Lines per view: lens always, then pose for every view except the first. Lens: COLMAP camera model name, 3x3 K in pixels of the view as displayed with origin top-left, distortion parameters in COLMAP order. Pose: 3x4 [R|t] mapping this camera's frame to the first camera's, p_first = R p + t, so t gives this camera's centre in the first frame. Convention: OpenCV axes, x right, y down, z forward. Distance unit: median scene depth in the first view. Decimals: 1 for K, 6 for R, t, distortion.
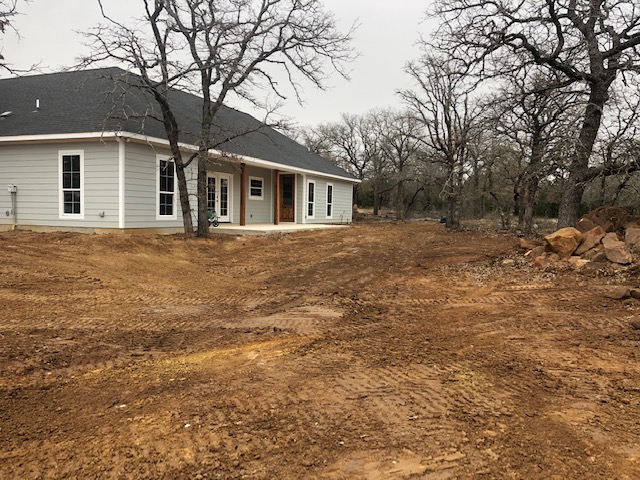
lens RADIAL K [[524.5, 0, 330.3], [0, 524.5, 240.2], [0, 0, 1]] dist [0.107952, -0.176495]
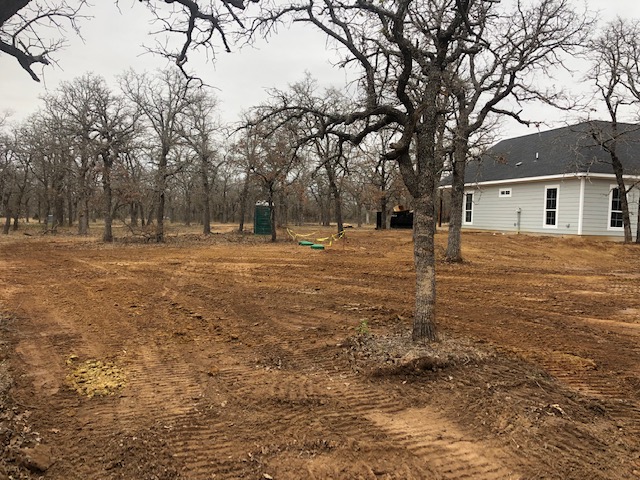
lens RADIAL K [[533.4, 0, 325.4], [0, 533.4, 237.7], [0, 0, 1]] dist [0.061217, -0.064263]
pose [[0.611023, 0.032546, -0.790944, 0.250340], [-0.065485, 0.997808, -0.009530, 0.031533], [0.788900, 0.057618, 0.611815, -0.339681]]
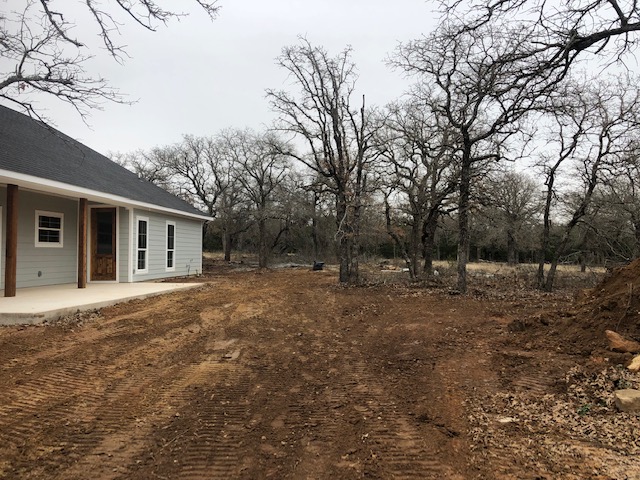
lens RADIAL K [[533.4, 0, 325.4], [0, 533.4, 237.7], [0, 0, 1]] dist [0.061217, -0.064263]
pose [[0.959109, -0.014053, 0.282689, -0.006982], [0.037117, 0.996386, -0.076399, -0.029481], [-0.280594, 0.083768, 0.956164, 0.314733]]
